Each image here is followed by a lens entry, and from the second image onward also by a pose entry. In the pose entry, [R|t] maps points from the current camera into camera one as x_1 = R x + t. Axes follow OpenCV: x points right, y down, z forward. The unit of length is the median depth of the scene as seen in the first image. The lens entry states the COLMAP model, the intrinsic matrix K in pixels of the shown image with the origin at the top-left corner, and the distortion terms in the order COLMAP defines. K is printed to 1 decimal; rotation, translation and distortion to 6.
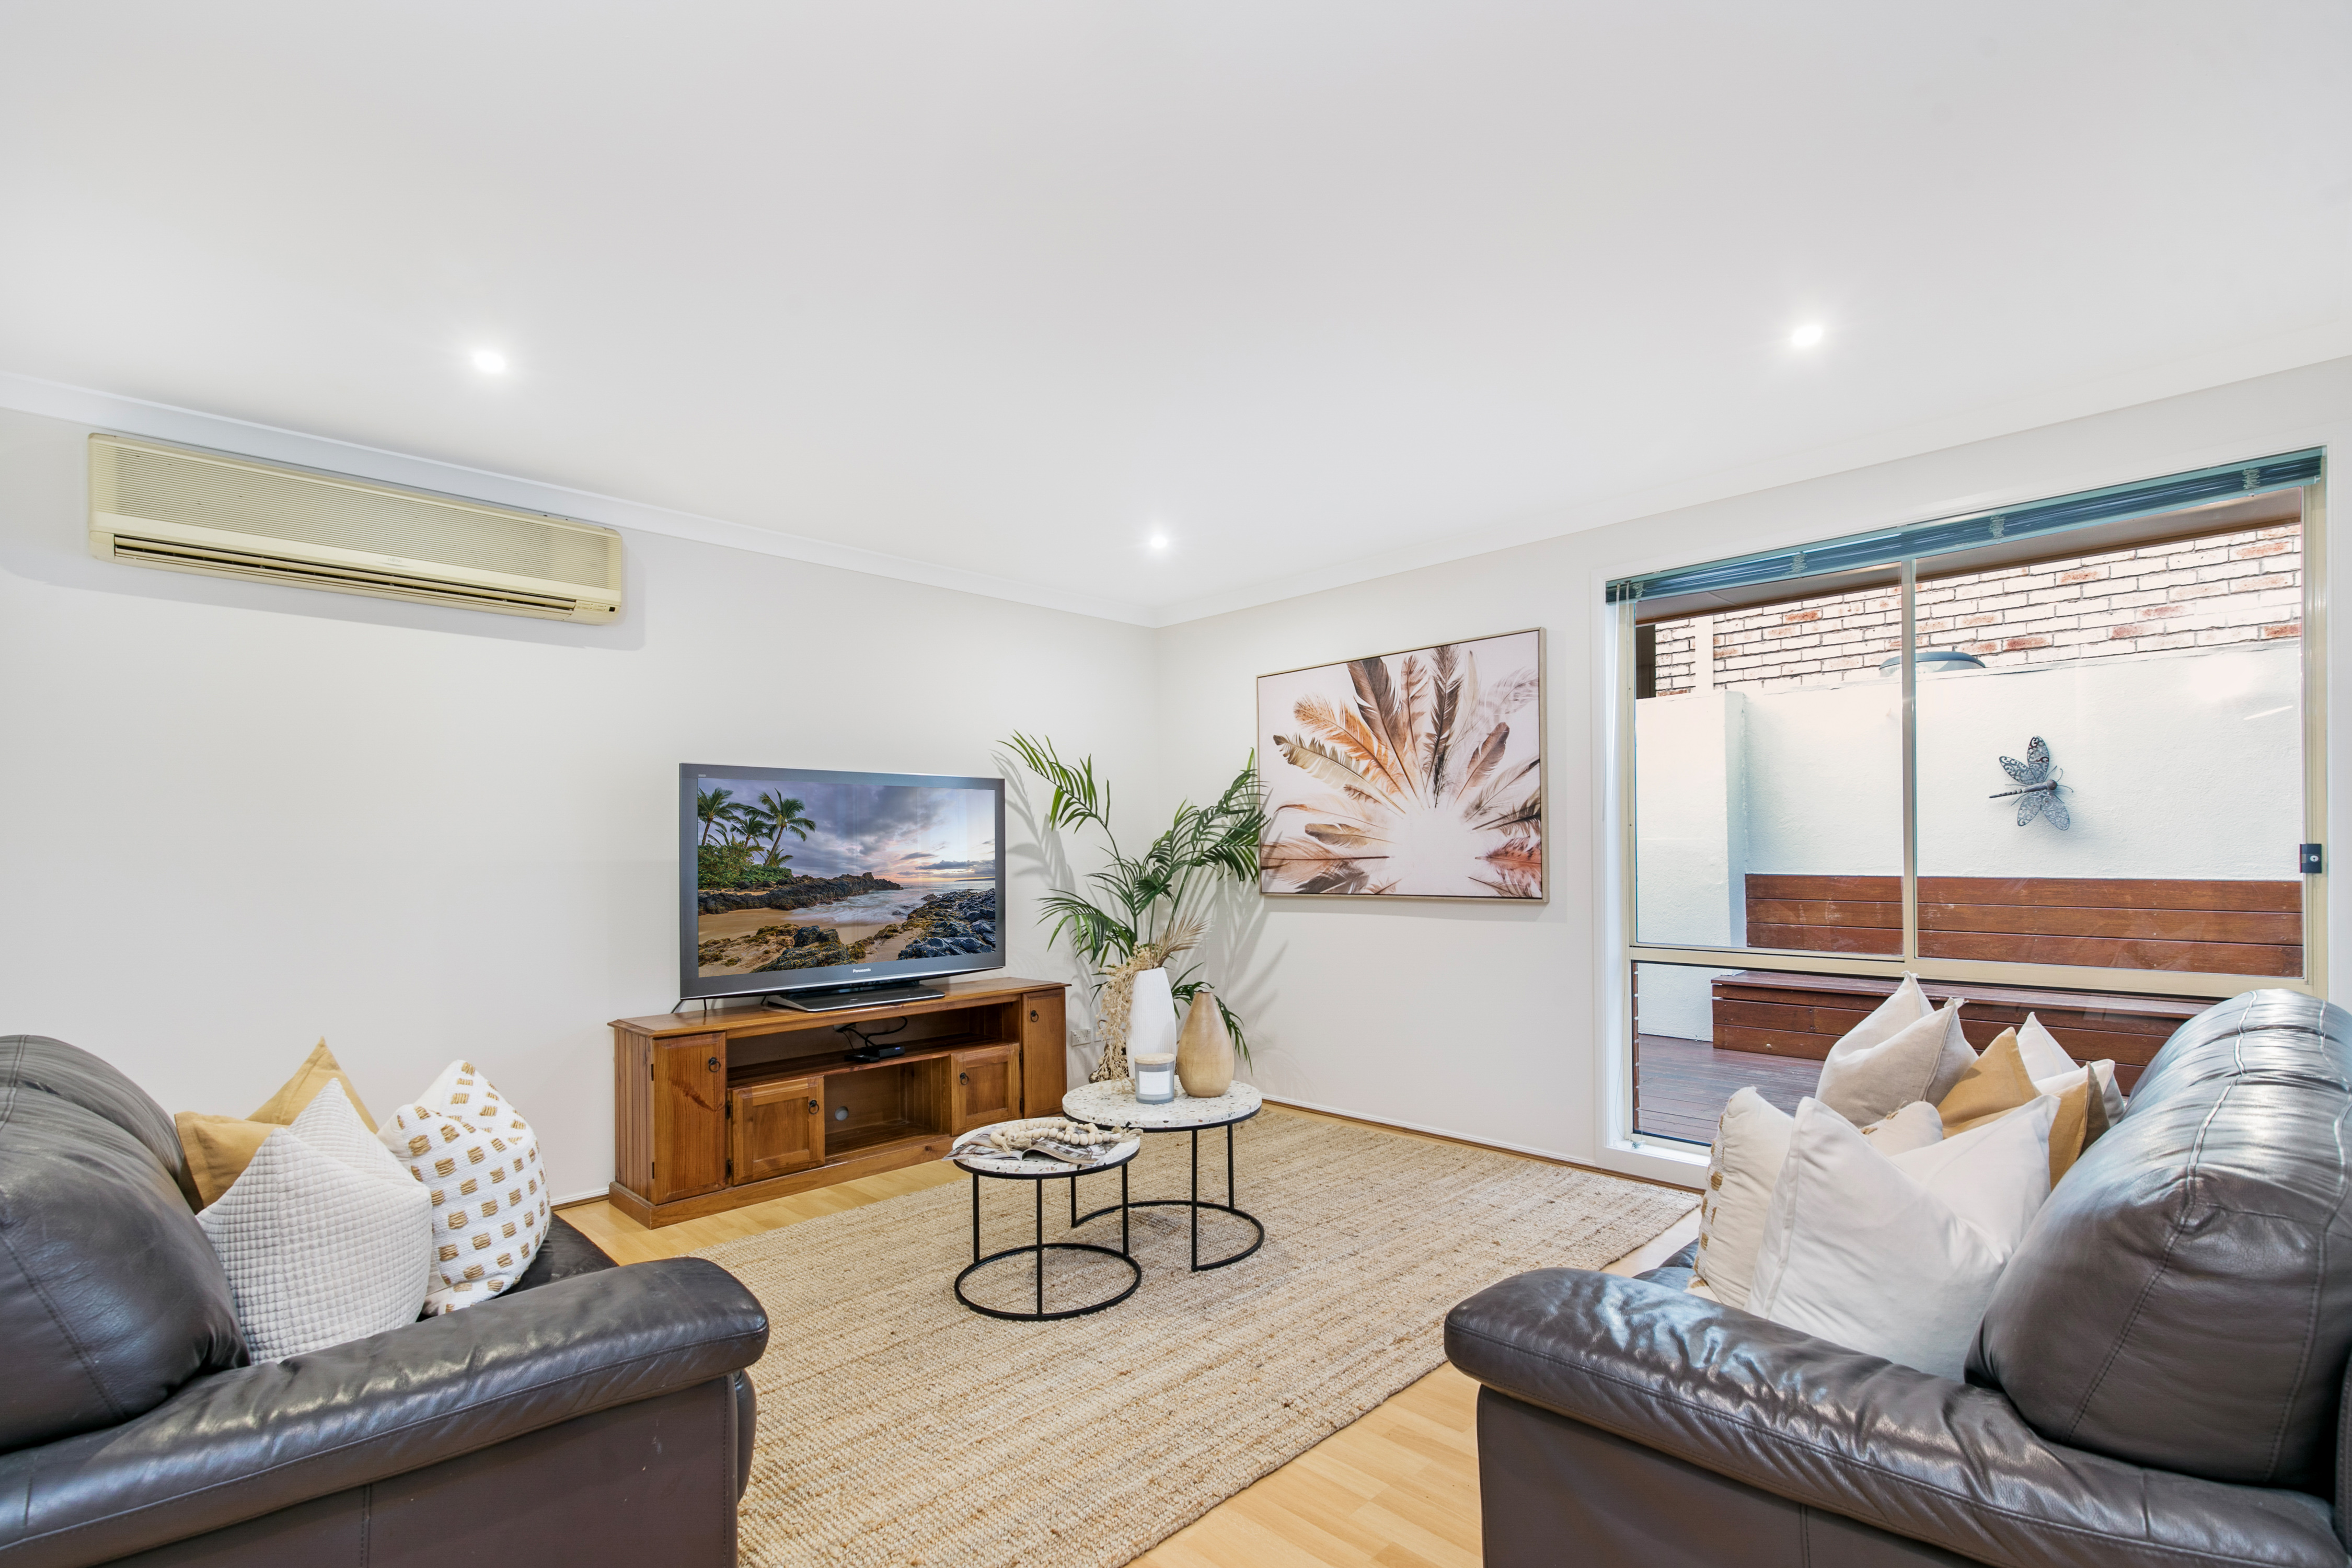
lens RADIAL K [[1069.9, 0, 1181.8], [0, 1069.9, 840.4], [0, 0, 1]] dist [-0.088798, 0.000116]
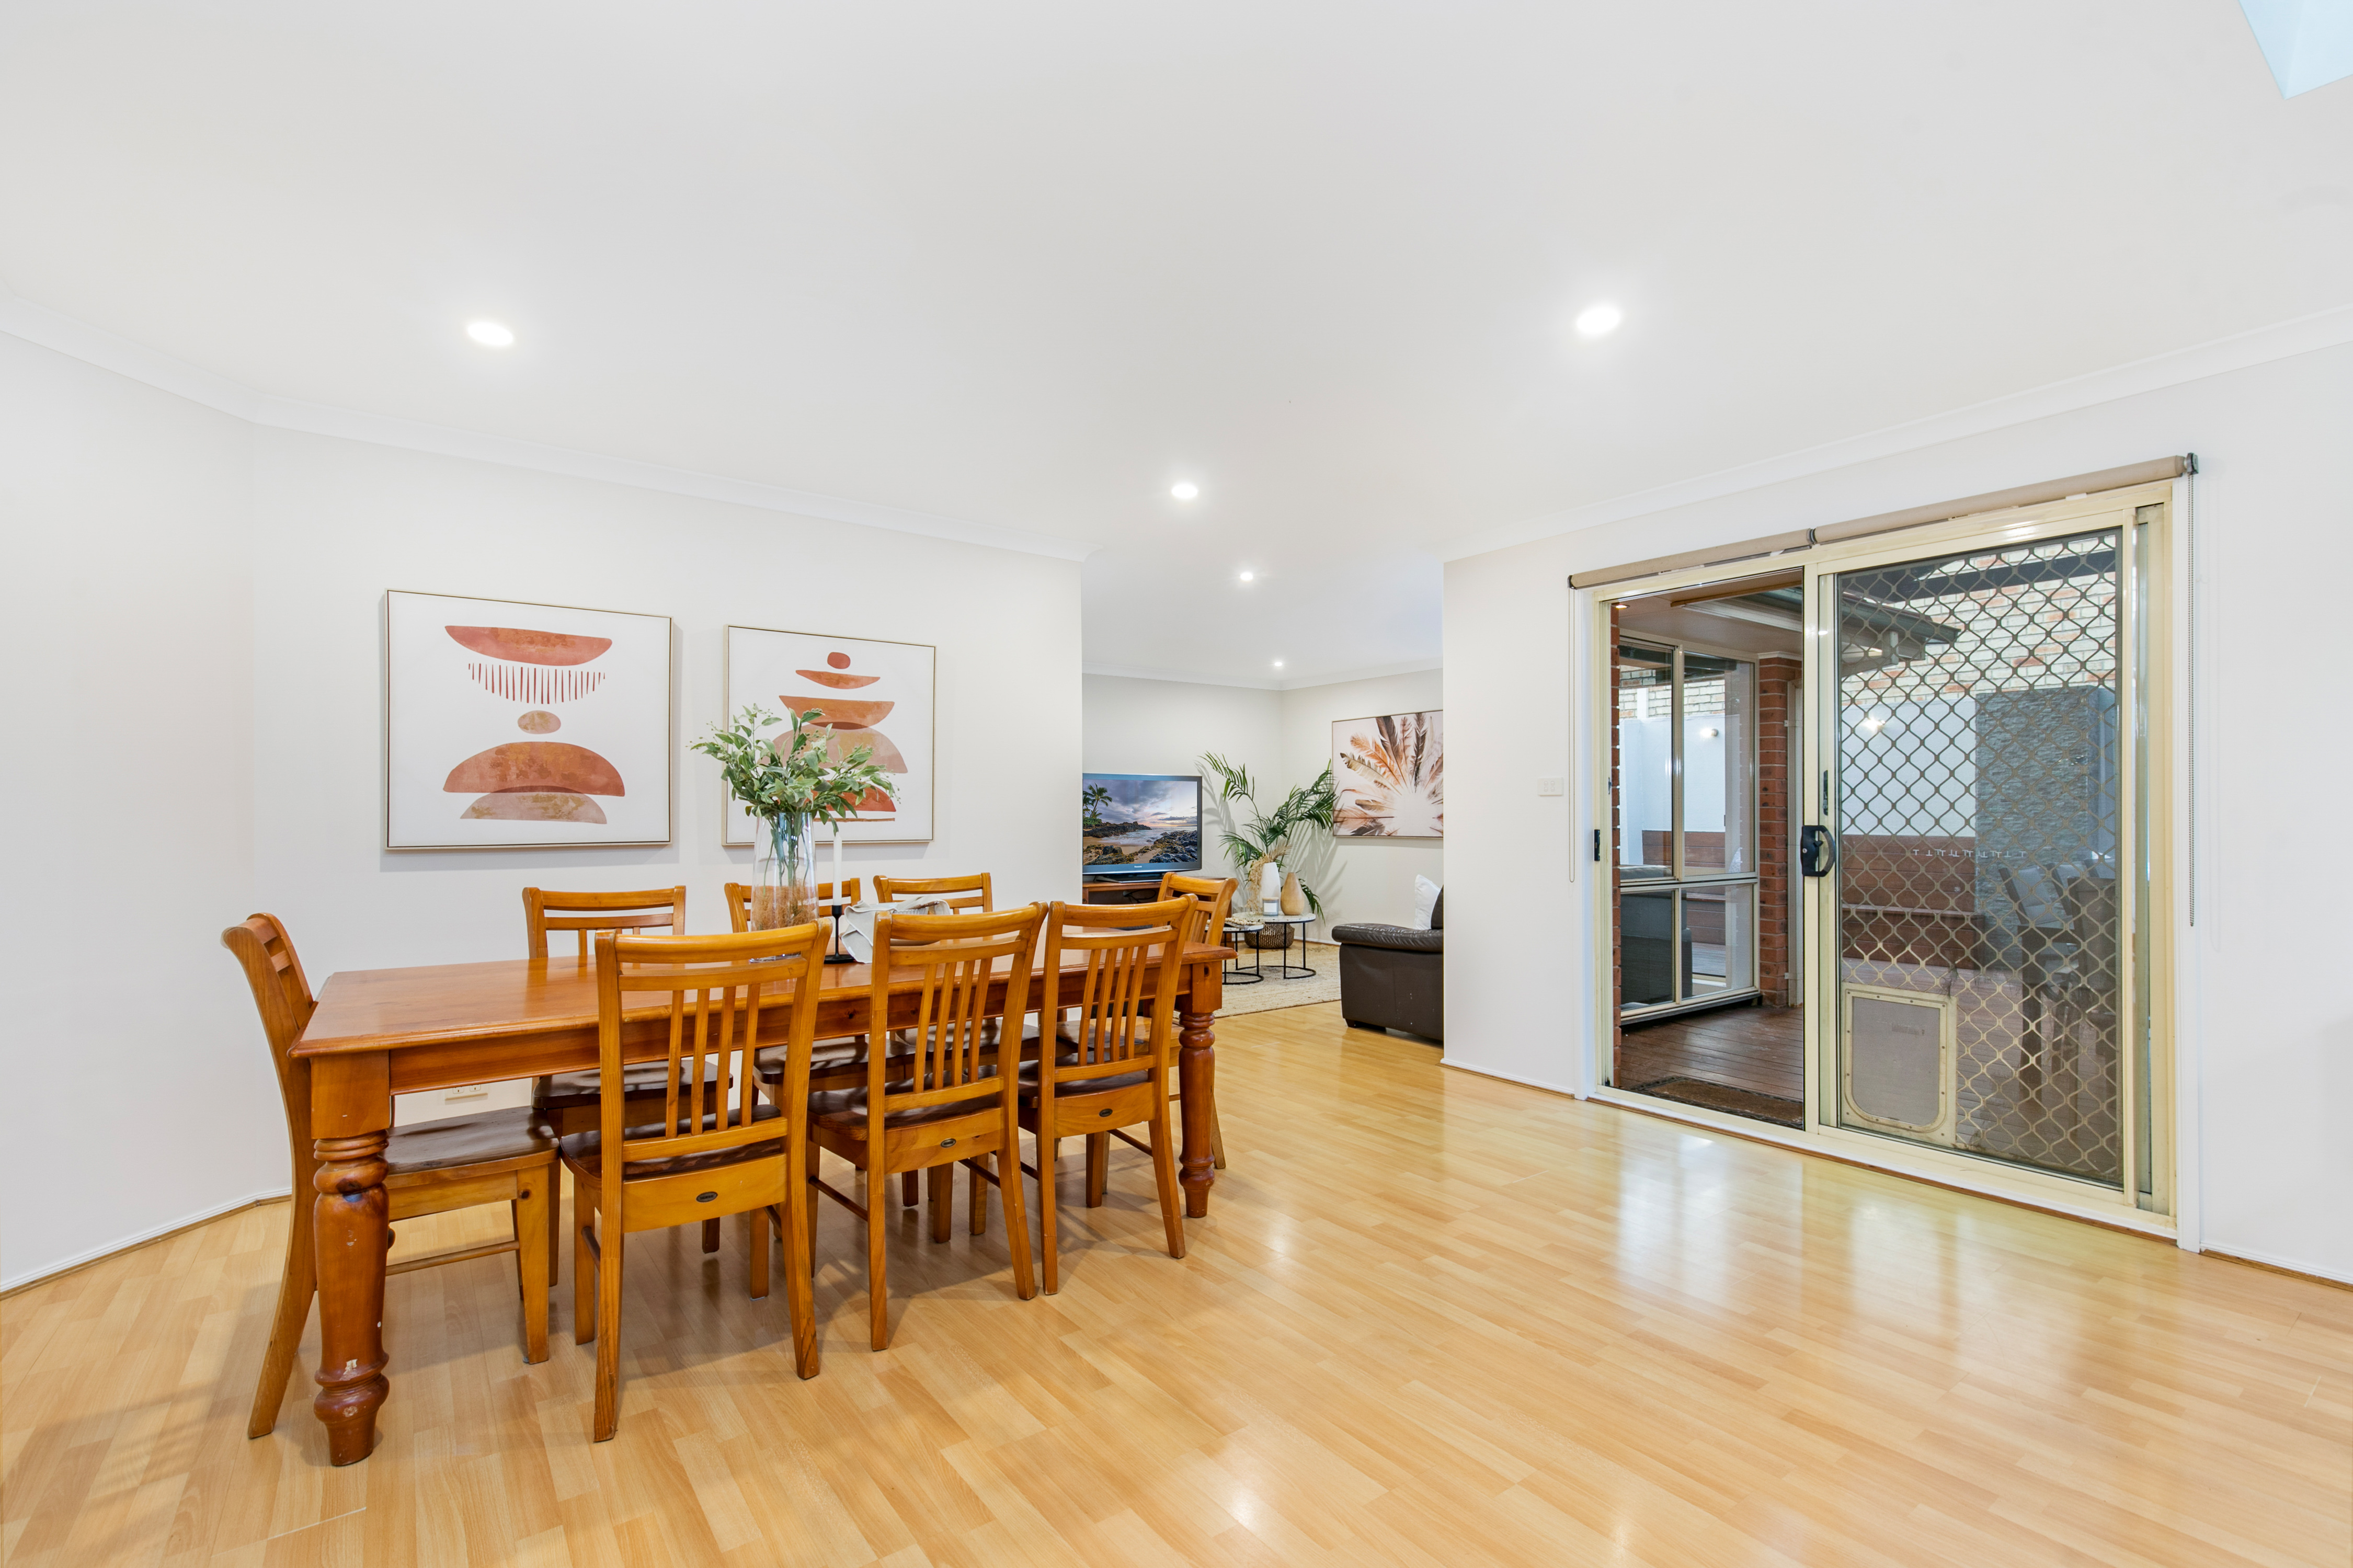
lens RADIAL K [[1071.5, 0, 1176.5], [0, 1071.5, 784.0], [0, 0, 1]] dist [-0.000333, -0.000015]
pose [[0.989723, 0.007343, -0.142807, 0.074078], [-0.009758, 0.999821, -0.016217, -0.009068], [0.142663, 0.017443, 0.989618, -0.992874]]
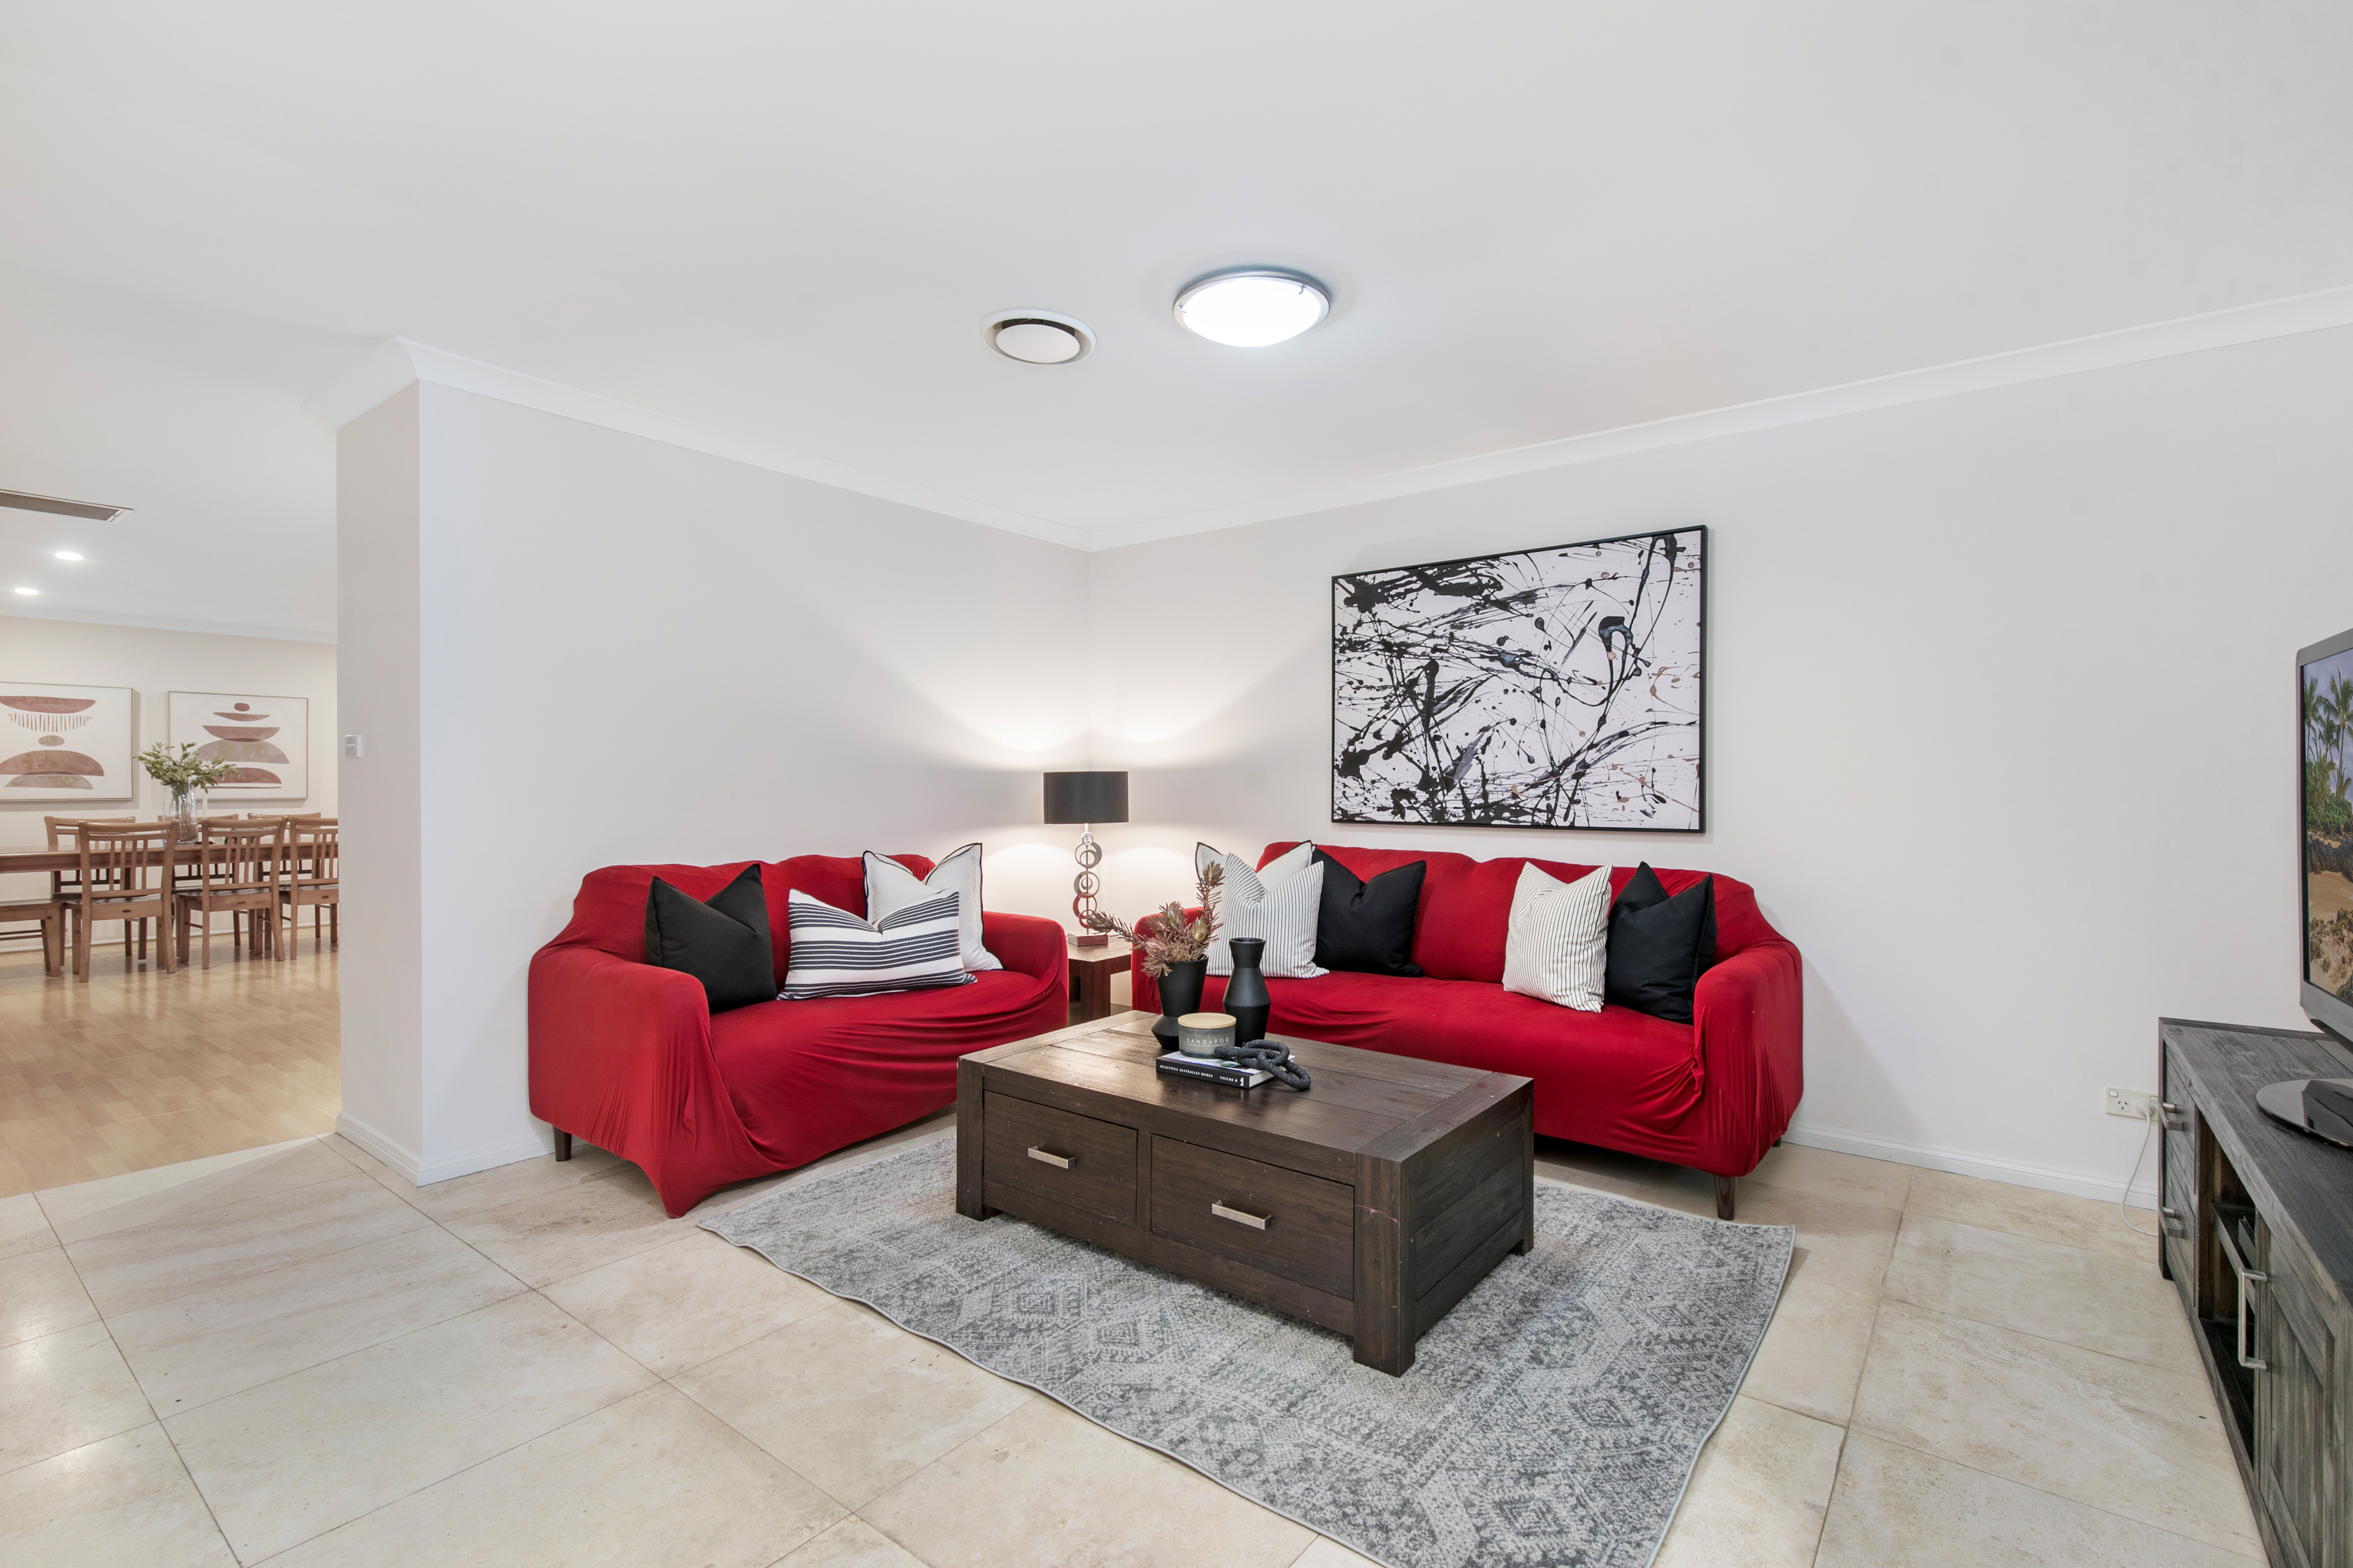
lens RADIAL K [[1069.8, 0, 1176.5], [0, 1069.8, 784.0], [0, 0, 1]] dist [0.002073, 0.000764]
pose [[0.991104, 0.012695, 0.132485, 2.815261], [-0.013359, 0.999902, 0.004124, -0.060453], [-0.132420, -0.005857, 0.991176, -4.428151]]
